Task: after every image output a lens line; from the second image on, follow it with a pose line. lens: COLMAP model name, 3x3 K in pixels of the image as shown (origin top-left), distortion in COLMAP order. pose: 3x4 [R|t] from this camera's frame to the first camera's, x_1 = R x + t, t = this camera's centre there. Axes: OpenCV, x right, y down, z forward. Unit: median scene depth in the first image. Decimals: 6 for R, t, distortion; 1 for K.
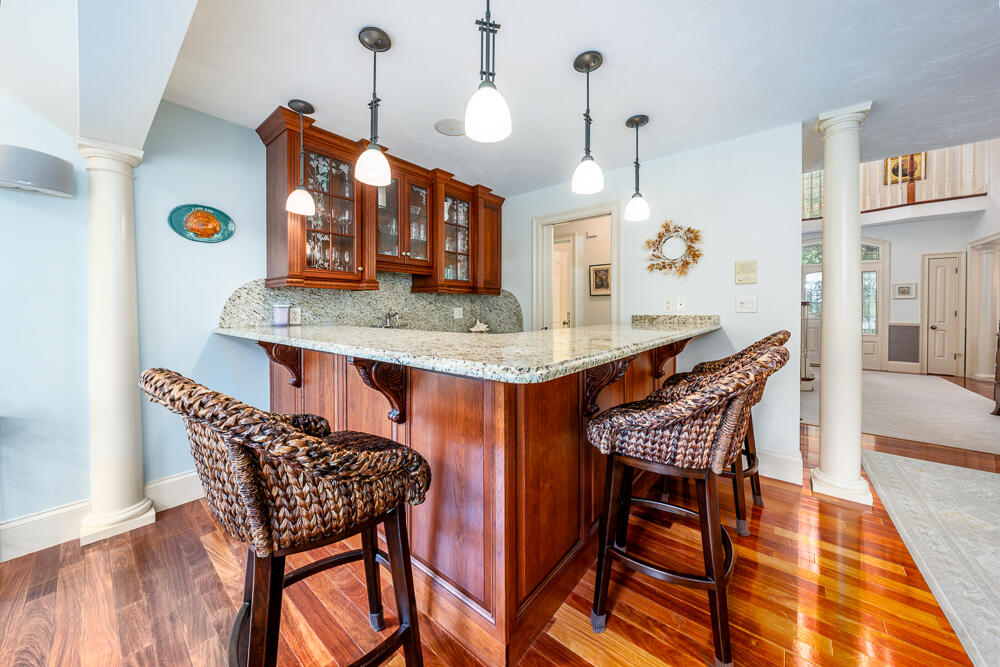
lens RADIAL K [[343.0, 0, 494.8], [0, 343.0, 308.9], [0, 0, 1]] dist [-0.004263, -0.000058]
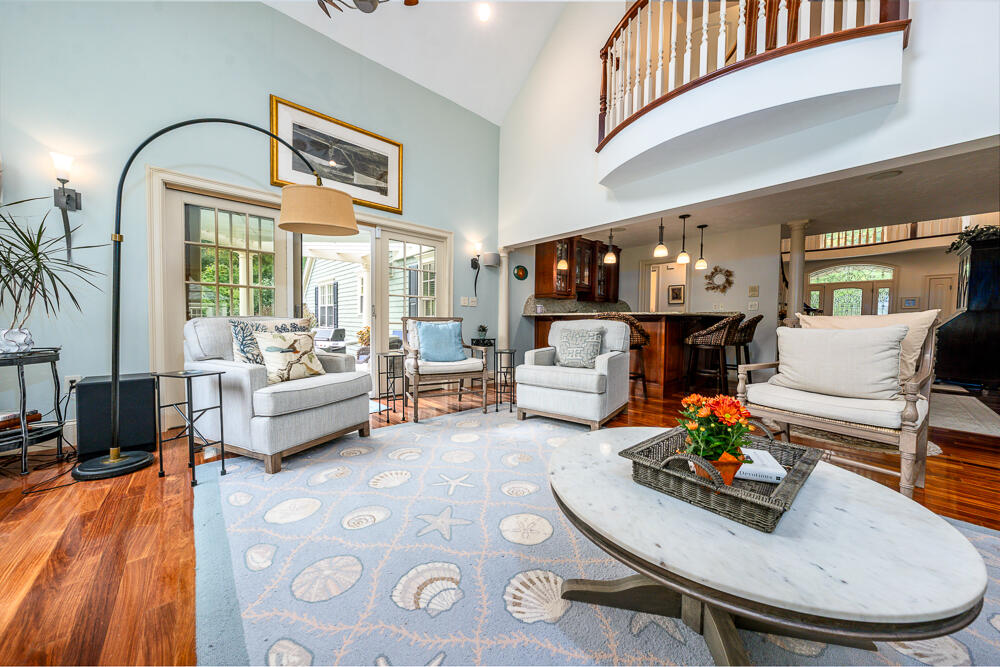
lens RADIAL K [[343.0, 0, 492.5], [0, 343.0, 331.8], [0, 0, 1]] dist [-0.004263, -0.000058]
pose [[0.990737, 0.015313, -0.134928, -0.565064], [-0.011474, 0.999508, 0.029179, 0.096061], [0.135309, -0.027361, 0.990426, -1.275580]]
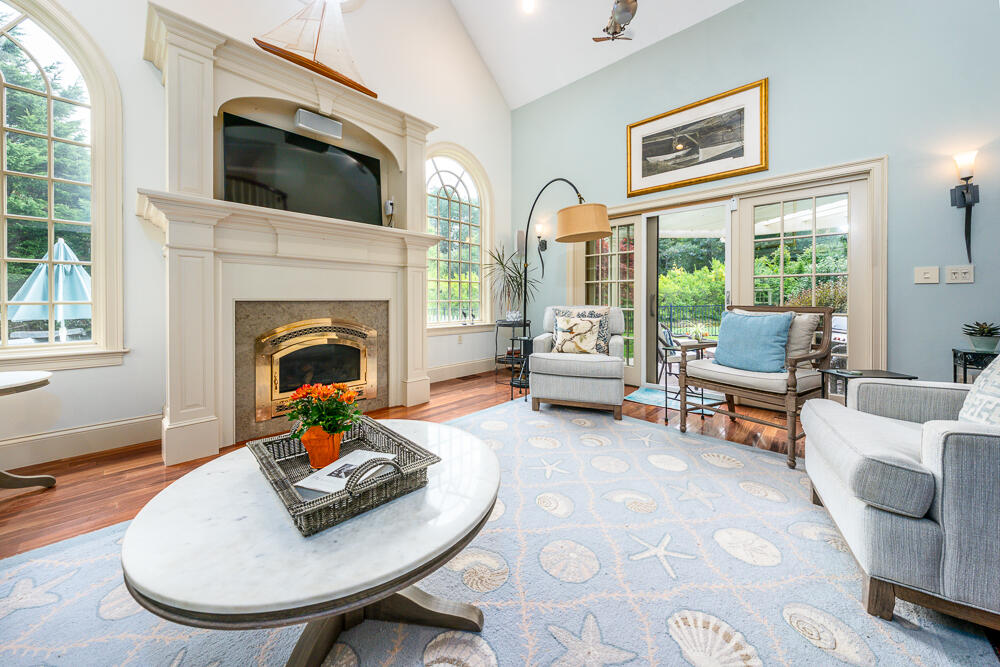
lens RADIAL K [[359.0, 0, 501.5], [0, 359.0, 298.3], [0, 0, 1]] dist [-0.002257, -0.000407]
pose [[-0.054478, -0.002133, -0.998513, 0.083031], [-0.006124, 0.999980, -0.001802, 0.063670], [0.998496, 0.006017, -0.054490, -0.619408]]
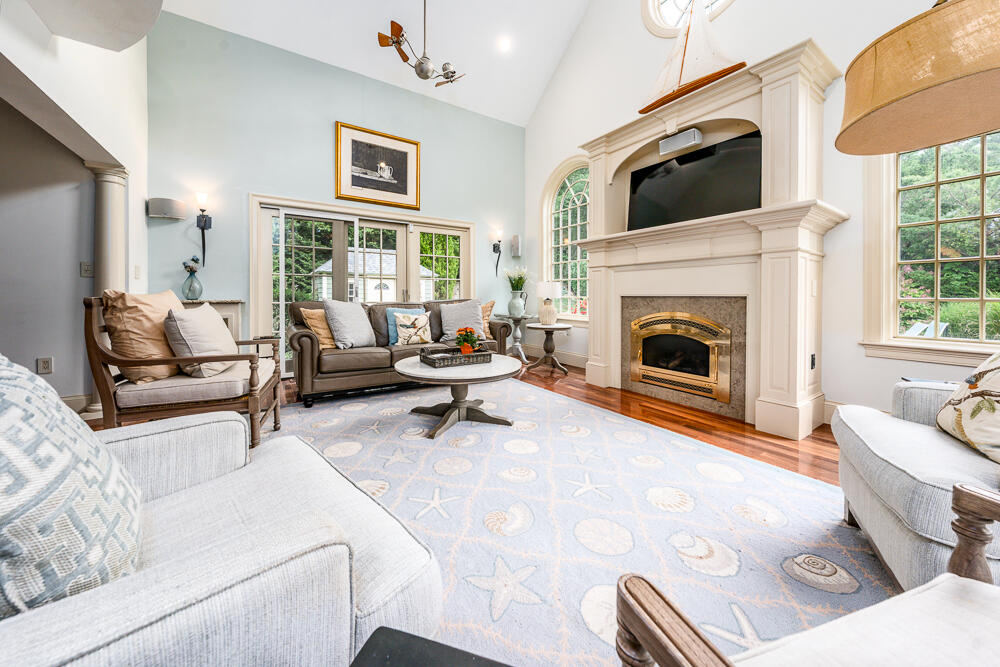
lens RADIAL K [[343.0, 0, 483.1], [0, 343.0, 296.8], [0, 0, 1]] dist [-0.004263, -0.000058]
pose [[-0.954269, -0.010588, 0.298762, -0.744886], [-0.009009, 0.999937, 0.006665, 0.072866], [-0.298814, 0.003669, -0.954304, 0.157148]]
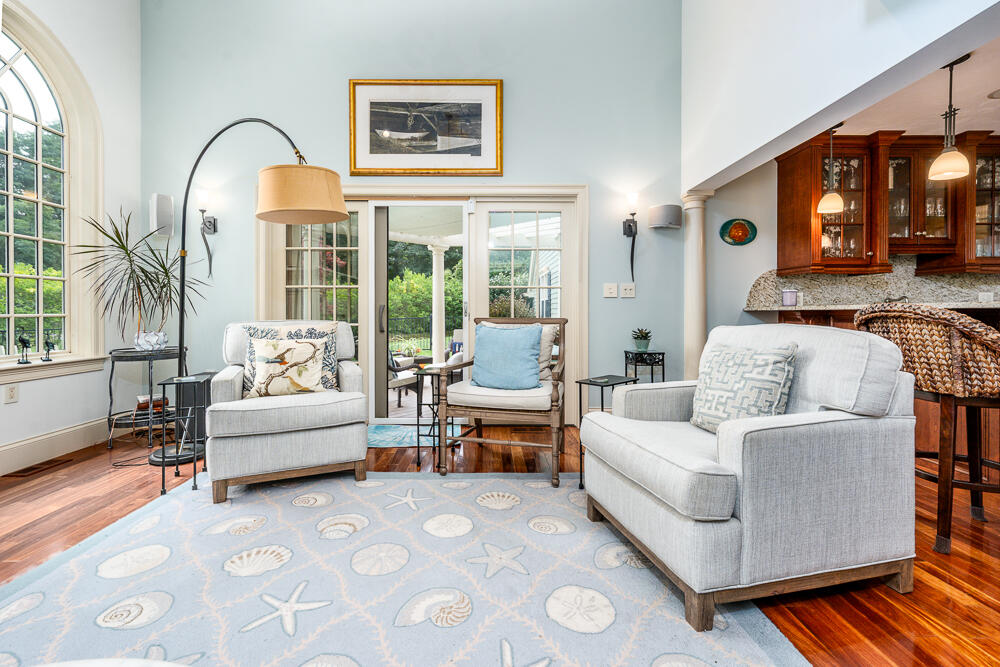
lens RADIAL K [[424.4, 0, 492.5], [0, 424.4, 311.4], [0, 0, 1]] dist [0.001882, 0.000040]
pose [[0.650810, -0.000421, -0.759241, -0.152039], [-0.002731, 0.999992, -0.002896, 0.065341], [0.759236, 0.003958, 0.650803, -0.709553]]
